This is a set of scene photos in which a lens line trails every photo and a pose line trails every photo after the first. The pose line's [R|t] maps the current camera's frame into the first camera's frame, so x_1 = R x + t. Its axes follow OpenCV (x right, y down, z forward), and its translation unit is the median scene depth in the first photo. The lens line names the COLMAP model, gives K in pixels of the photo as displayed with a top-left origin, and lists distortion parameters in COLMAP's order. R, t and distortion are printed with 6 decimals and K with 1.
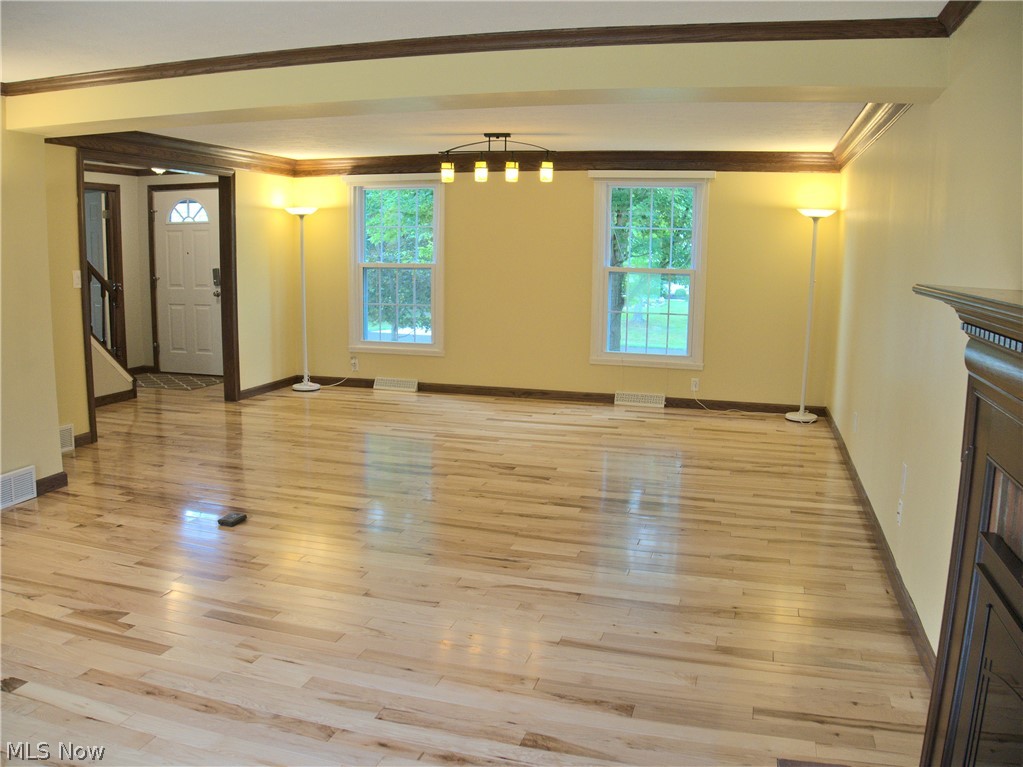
lens RADIAL K [[846.0, 0, 506.4], [0, 846.0, 380.4], [0, 0, 1]] dist [-0.212727, 0.103012]
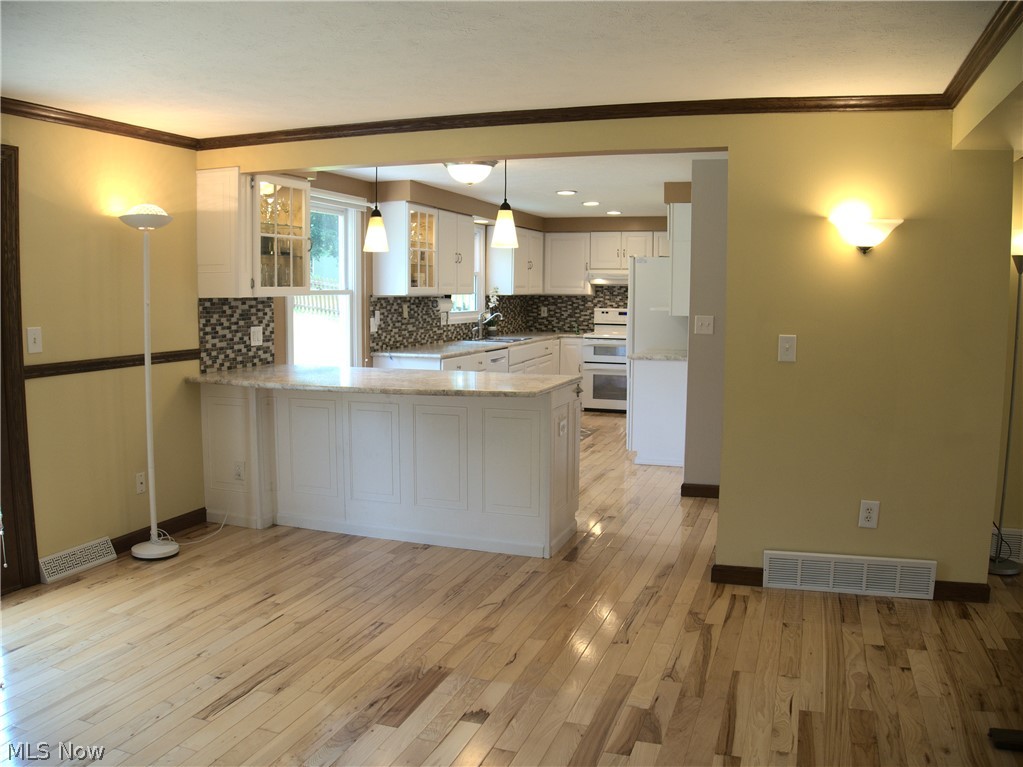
lens RADIAL K [[846.0, 0, 509.7], [0, 846.0, 383.8], [0, 0, 1]] dist [-0.212727, 0.103012]
pose [[-0.048726, 0.099074, -0.993886, 0.230416], [-0.160375, 0.981381, 0.105690, -0.093699], [0.985853, 0.164545, -0.031930, 0.617822]]
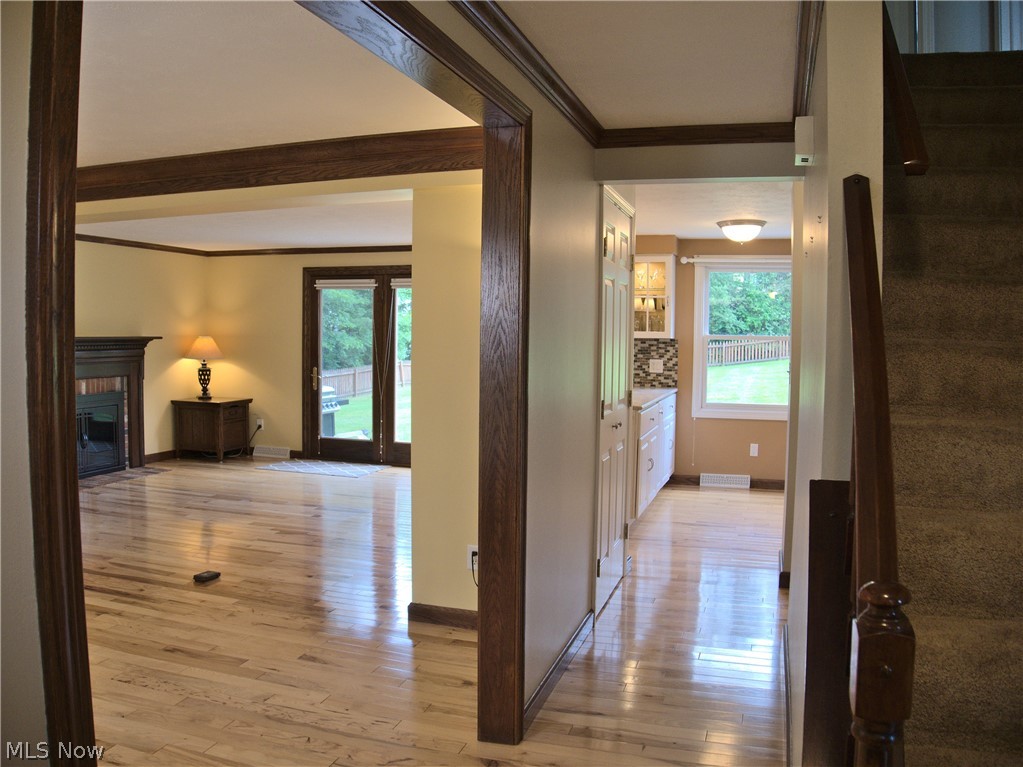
lens RADIAL K [[846.0, 0, 511.1], [0, 846.0, 383.9], [0, 0, 1]] dist [-0.212727, 0.103012]
pose [[-0.999627, -0.022766, 0.015056, -0.764214], [-0.019025, 0.976700, 0.213764, -0.325016], [-0.019571, 0.213398, -0.976769, 2.037882]]
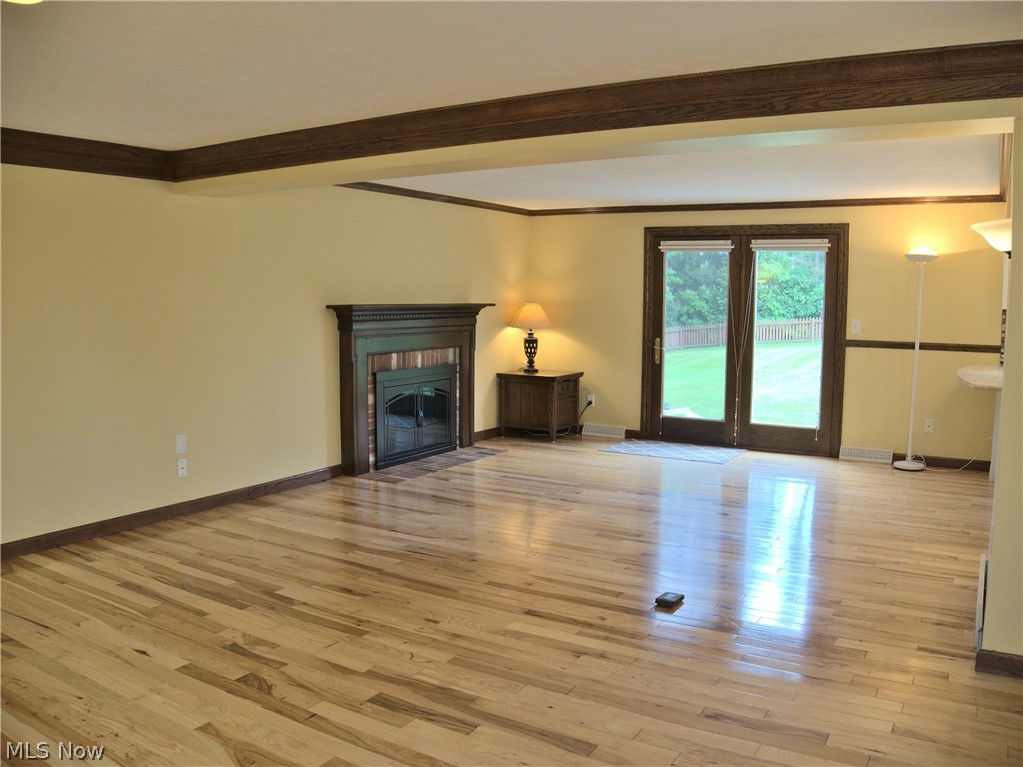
lens RADIAL K [[846.0, 0, 505.9], [0, 846.0, 381.6], [0, 0, 1]] dist [-0.212727, 0.103012]
pose [[-0.964752, -0.040382, 0.260045, -0.394792], [0.026568, 0.968163, 0.248909, -0.293751], [-0.261817, 0.247044, -0.932964, 1.867683]]
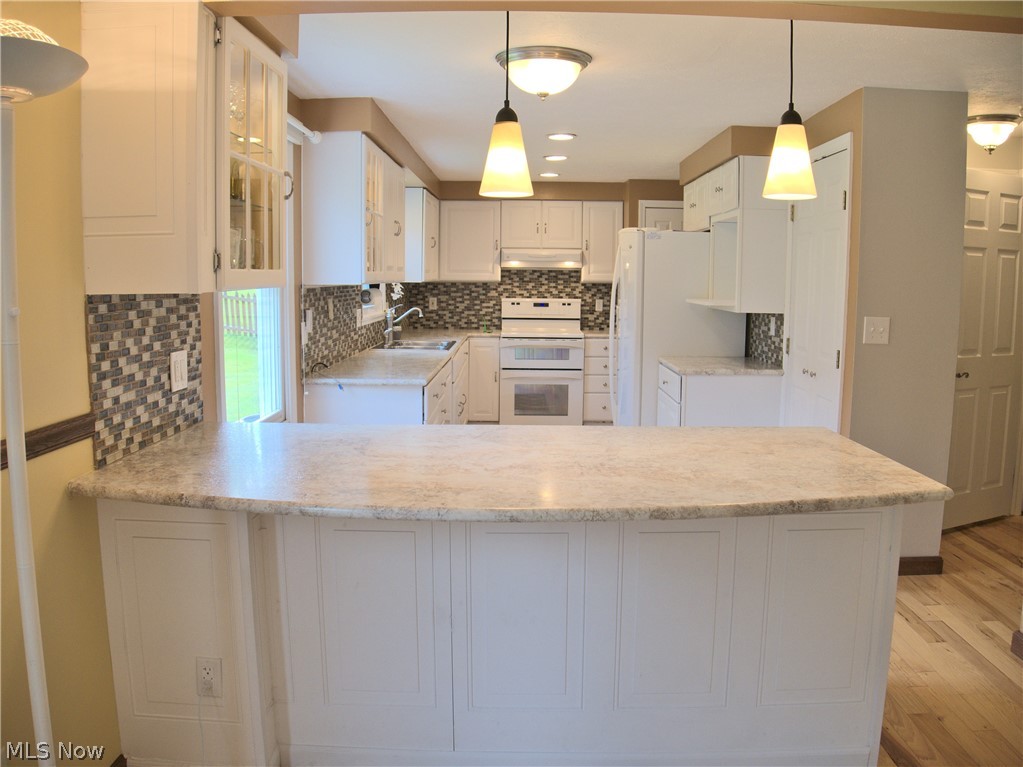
lens RADIAL K [[846.0, 0, 509.6], [0, 846.0, 387.7], [0, 0, 1]] dist [-0.212727, 0.103012]
pose [[0.272453, 0.117009, -0.955028, -0.385574], [-0.152121, 0.985333, 0.077325, -0.039877], [0.950068, 0.124212, 0.286256, 0.231728]]
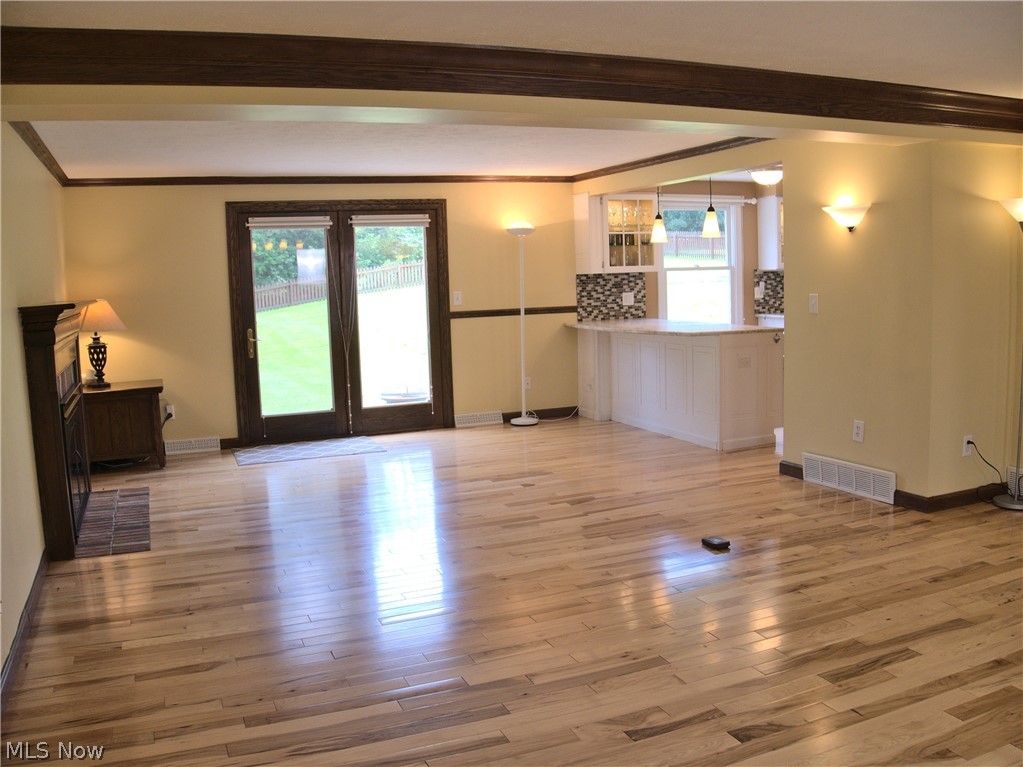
lens RADIAL K [[901.5, 0, 506.6], [0, 901.5, 382.0], [0, 0, 1]] dist [-0.209831, 0.083816]
pose [[-0.776689, 0.091108, -0.623260, 0.506667], [-0.072149, 0.970104, 0.231719, -0.245811], [0.625738, 0.224941, -0.746896, 1.622405]]
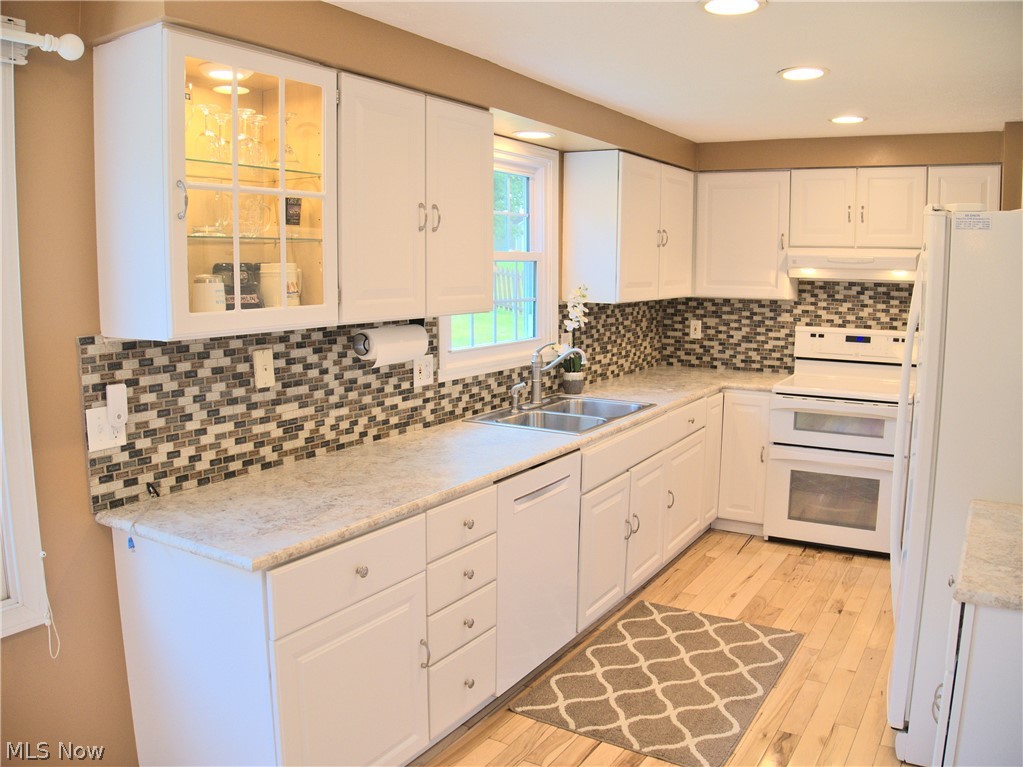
lens RADIAL K [[846.0, 0, 504.2], [0, 846.0, 378.4], [0, 0, 1]] dist [-0.212727, 0.103012]
pose [[-0.259700, 0.116074, -0.958688, -1.005383], [-0.153459, 0.975175, 0.159640, -0.142563], [0.953418, 0.188578, -0.235441, 0.640024]]
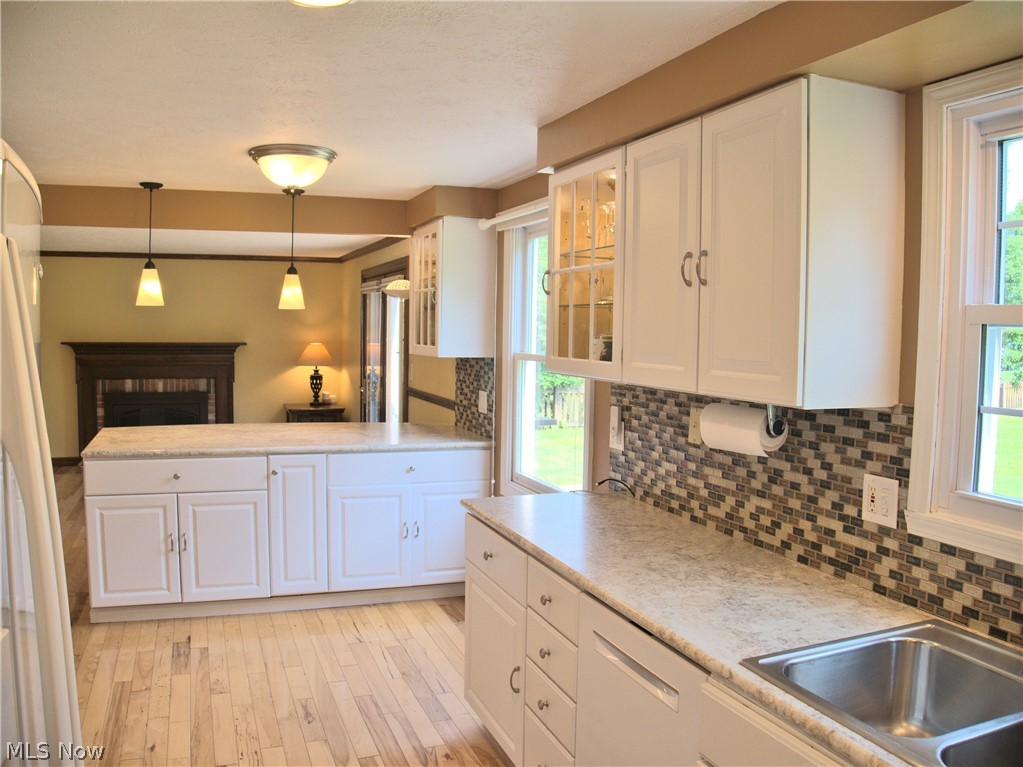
lens RADIAL K [[846.0, 0, 510.1], [0, 846.0, 380.6], [0, 0, 1]] dist [-0.212727, 0.103012]
pose [[-0.608315, -0.069017, 0.790689, -2.004987], [0.101863, 0.981185, 0.164013, -0.181283], [-0.787132, 0.180313, -0.589840, 0.821320]]
